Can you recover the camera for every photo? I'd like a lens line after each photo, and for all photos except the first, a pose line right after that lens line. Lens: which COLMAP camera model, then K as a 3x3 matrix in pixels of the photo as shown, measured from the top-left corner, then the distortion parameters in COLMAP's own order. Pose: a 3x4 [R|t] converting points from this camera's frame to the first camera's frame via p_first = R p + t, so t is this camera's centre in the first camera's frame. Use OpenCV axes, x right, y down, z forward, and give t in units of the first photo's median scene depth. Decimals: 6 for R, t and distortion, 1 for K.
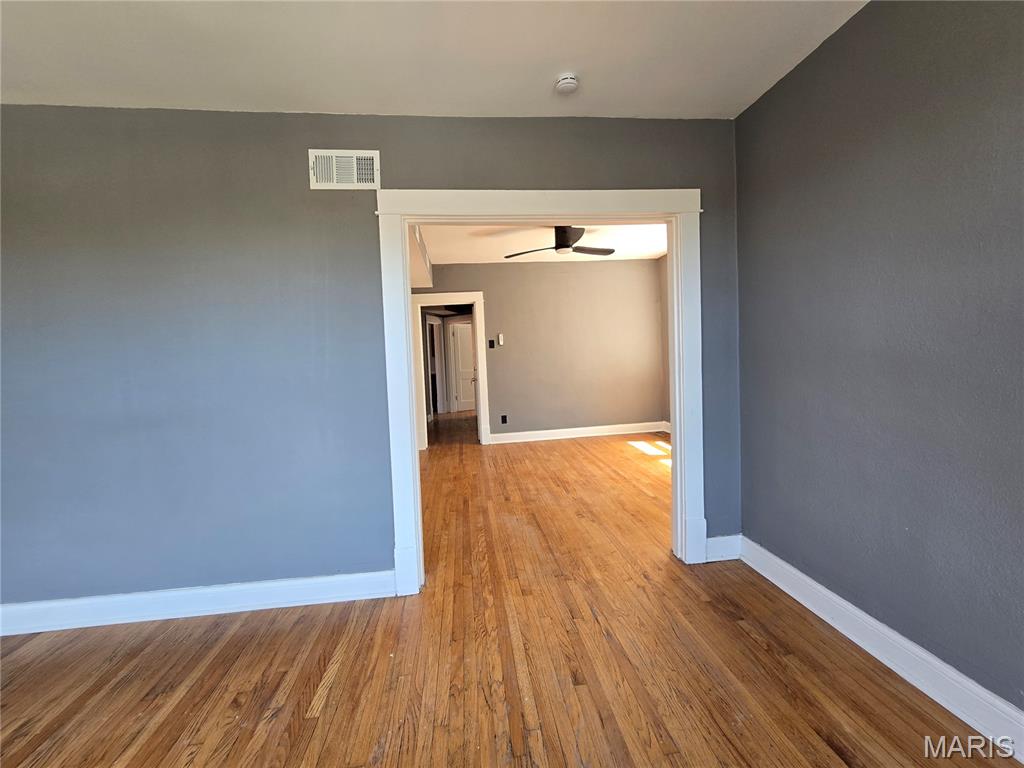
lens RADIAL K [[414.3, 0, 512.6], [0, 414.3, 380.6], [0, 0, 1]] dist [-0.005746, -0.000700]
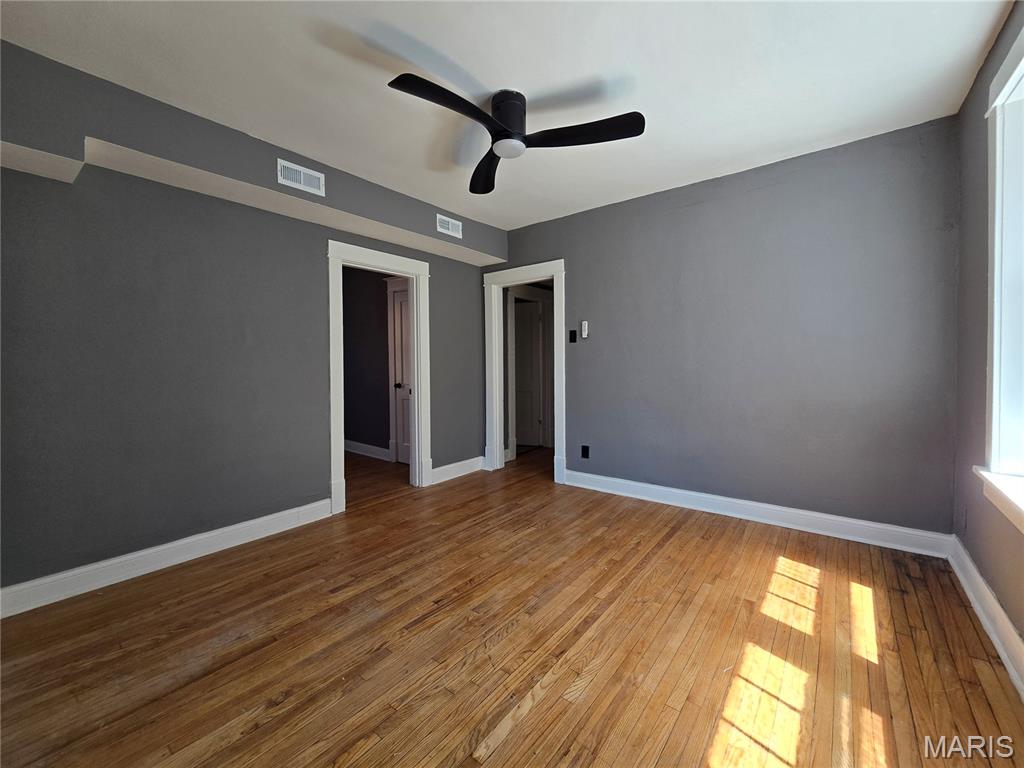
lens RADIAL K [[414.3, 0, 515.4], [0, 414.3, 381.6], [0, 0, 1]] dist [-0.005746, -0.000700]
pose [[0.710899, 0.073443, -0.699449, 0.515857], [-0.065020, 0.997136, 0.038617, -0.051653], [0.700282, 0.018026, 0.713639, 0.669340]]
